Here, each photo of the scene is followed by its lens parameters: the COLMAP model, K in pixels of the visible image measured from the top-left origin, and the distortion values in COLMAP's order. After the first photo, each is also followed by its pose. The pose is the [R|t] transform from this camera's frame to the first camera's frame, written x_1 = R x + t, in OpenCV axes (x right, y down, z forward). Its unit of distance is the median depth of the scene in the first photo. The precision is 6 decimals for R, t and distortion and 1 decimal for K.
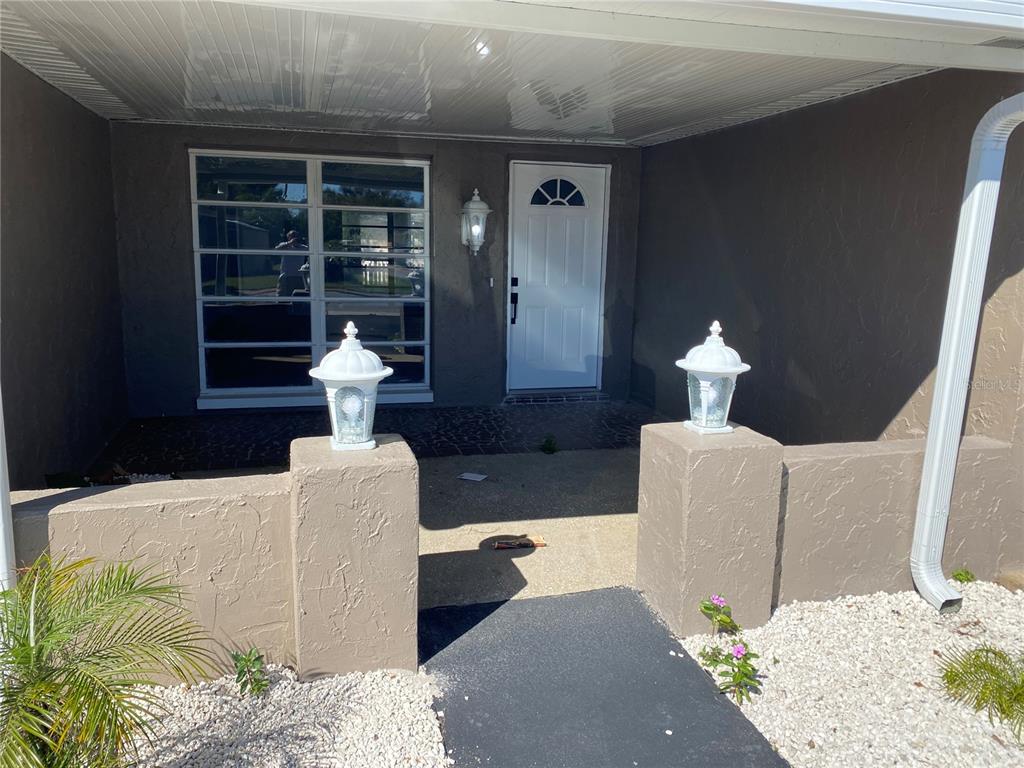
lens RADIAL K [[787.6, 0, 514.4], [0, 787.6, 385.9], [0, 0, 1]] dist [0.044537, -0.018733]
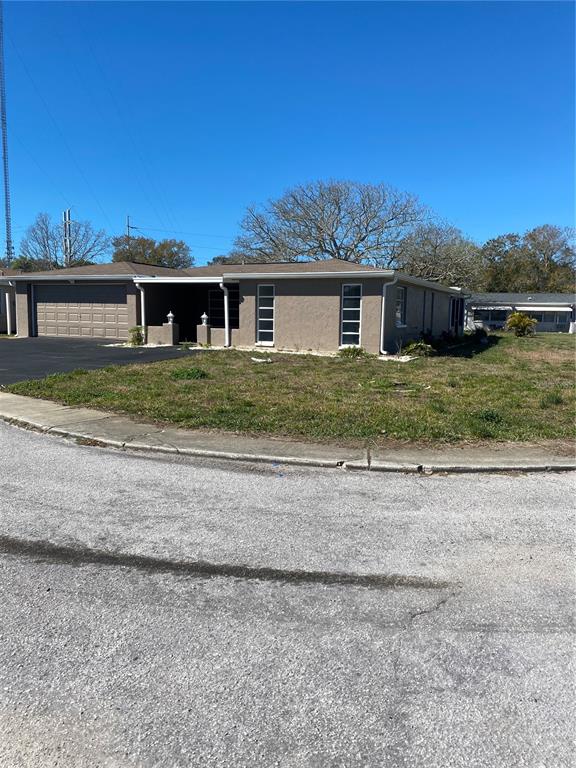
lens RADIAL K [[590.7, 0, 292.9], [0, 590.7, 380.0], [0, 0, 1]] dist [0.044537, -0.018733]
pose [[0.758138, 0.069248, -0.648407, 5.221051], [-0.121587, 0.991919, -0.036230, 0.766853], [0.640659, 0.106305, 0.760431, -3.212889]]
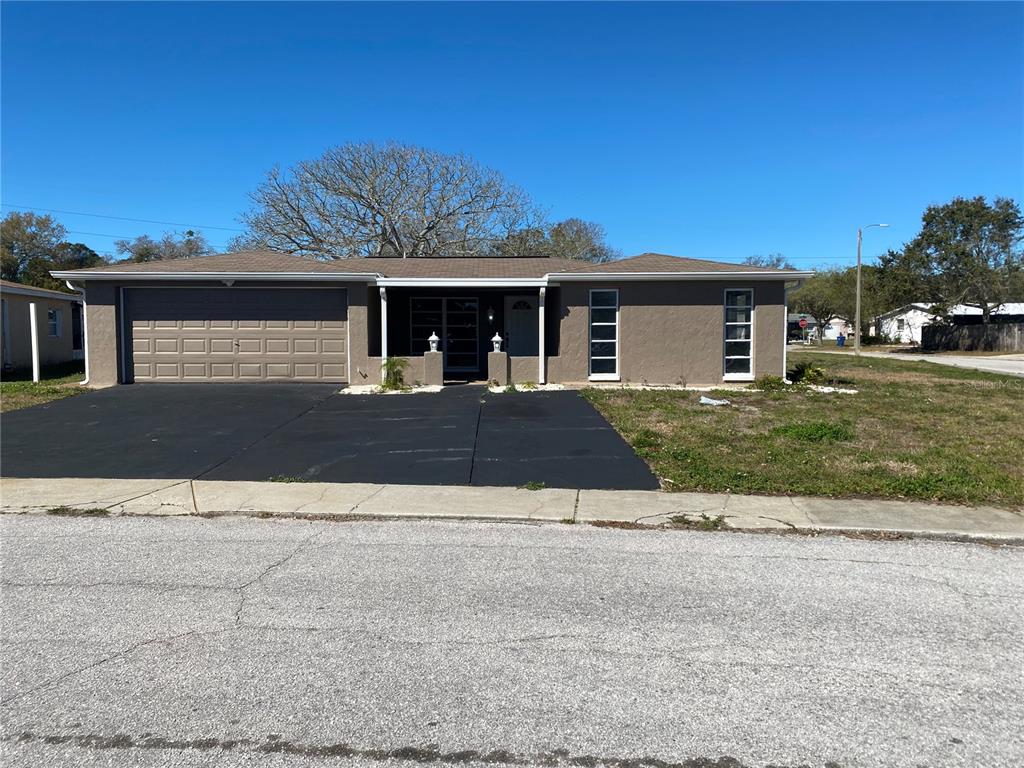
lens RADIAL K [[787.6, 0, 510.1], [0, 787.6, 390.1], [0, 0, 1]] dist [0.044537, -0.018733]
pose [[0.970060, 0.000228, -0.242864, 1.669603], [-0.026353, 0.994194, -0.104327, 0.892732], [0.241430, 0.107604, 0.964434, -4.260538]]
